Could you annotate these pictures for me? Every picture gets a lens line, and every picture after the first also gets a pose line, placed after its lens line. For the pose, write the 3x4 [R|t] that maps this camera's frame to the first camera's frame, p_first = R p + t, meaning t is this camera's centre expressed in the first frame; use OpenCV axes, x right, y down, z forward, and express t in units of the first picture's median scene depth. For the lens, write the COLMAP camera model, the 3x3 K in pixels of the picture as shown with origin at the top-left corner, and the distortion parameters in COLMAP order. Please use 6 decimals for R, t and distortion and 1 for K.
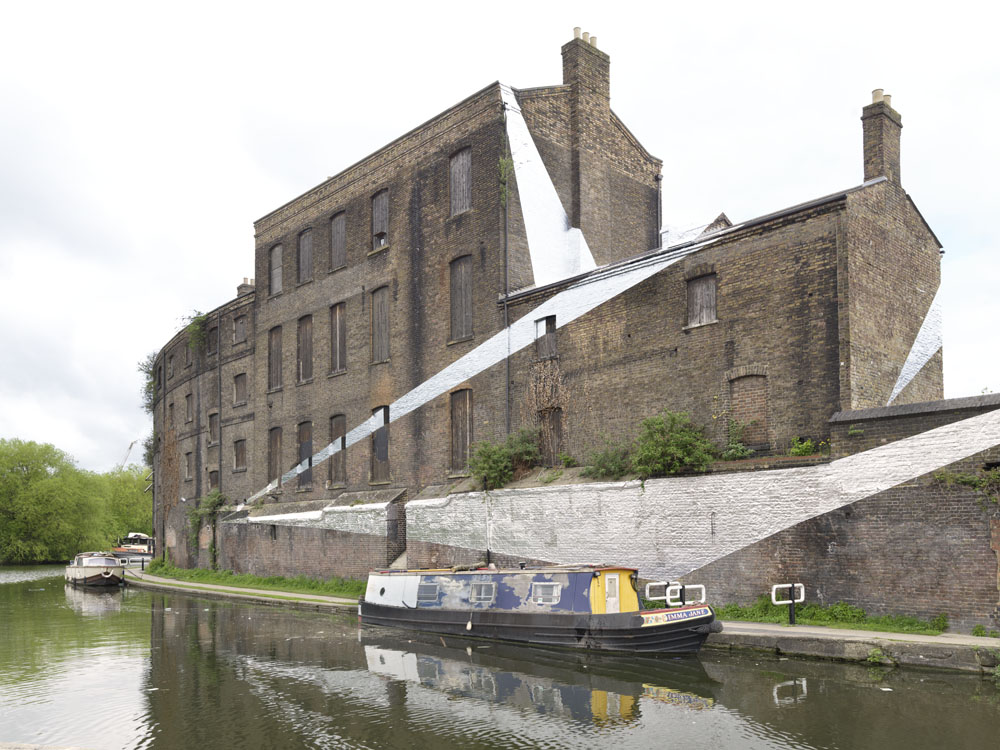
lens RADIAL K [[831.3, 0, 542.2], [0, 831.3, 518.4], [0, 0, 1]] dist [0.003274, -0.001632]
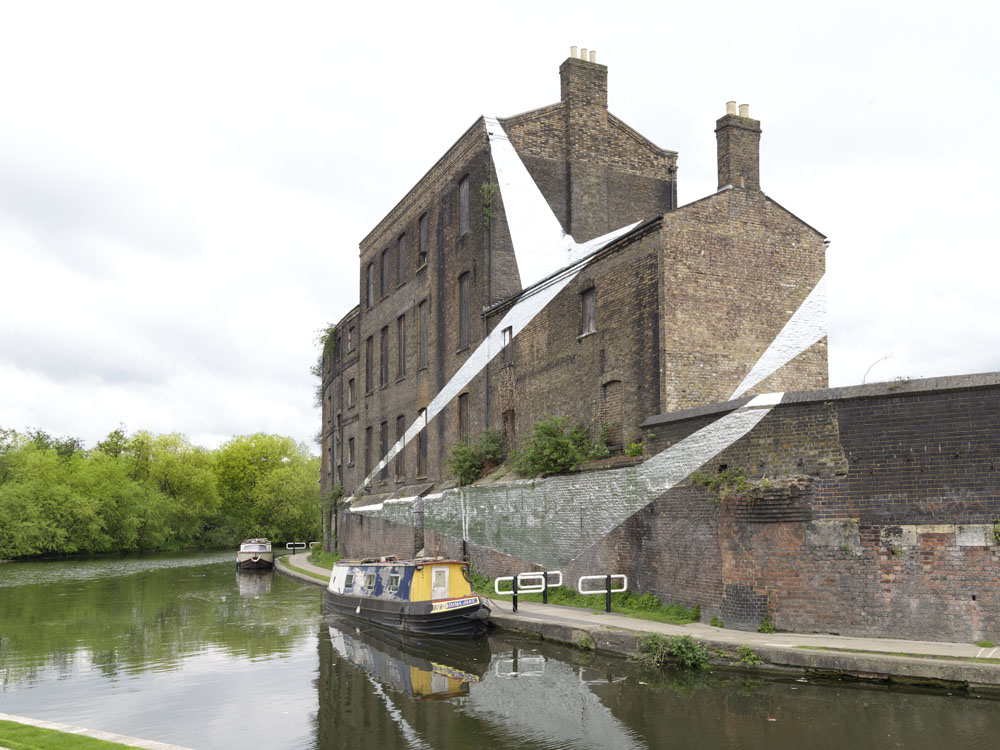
lens RADIAL K [[831.3, 0, 457.0], [0, 831.3, 470.5], [0, 0, 1]] dist [0.003274, -0.001632]
pose [[0.955996, -0.036912, -0.291048, 0.262505], [0.027201, 0.998932, -0.037343, -0.014326], [0.292115, 0.027783, 0.955980, -0.067629]]
